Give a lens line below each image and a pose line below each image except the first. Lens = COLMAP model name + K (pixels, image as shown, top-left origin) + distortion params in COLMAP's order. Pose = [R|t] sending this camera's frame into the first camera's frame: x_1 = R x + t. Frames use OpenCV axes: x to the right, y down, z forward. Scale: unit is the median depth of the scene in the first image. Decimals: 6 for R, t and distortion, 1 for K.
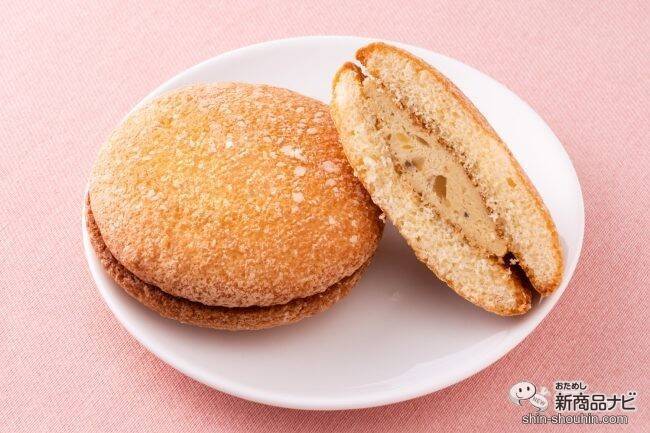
lens RADIAL K [[2925.0, 0, 324.9], [0, 2925.0, 217.2], [0, 0, 1]] dist [0.192384, 0.000000]
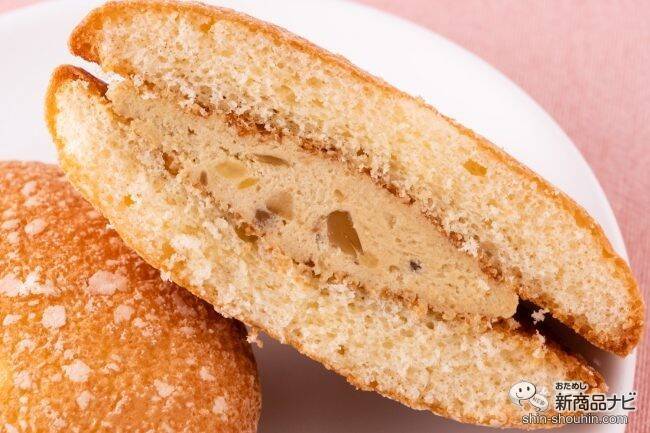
lens RADIAL K [[2925.0, 0, 325.1], [0, 2925.0, 215.2], [0, 0, 1]] dist [0.192384, 0.000000]
pose [[0.905871, -0.392454, 0.159304, -0.038528], [0.386841, 0.919770, 0.066160, -0.045989], [-0.172488, 0.001693, 0.985010, 0.526705]]
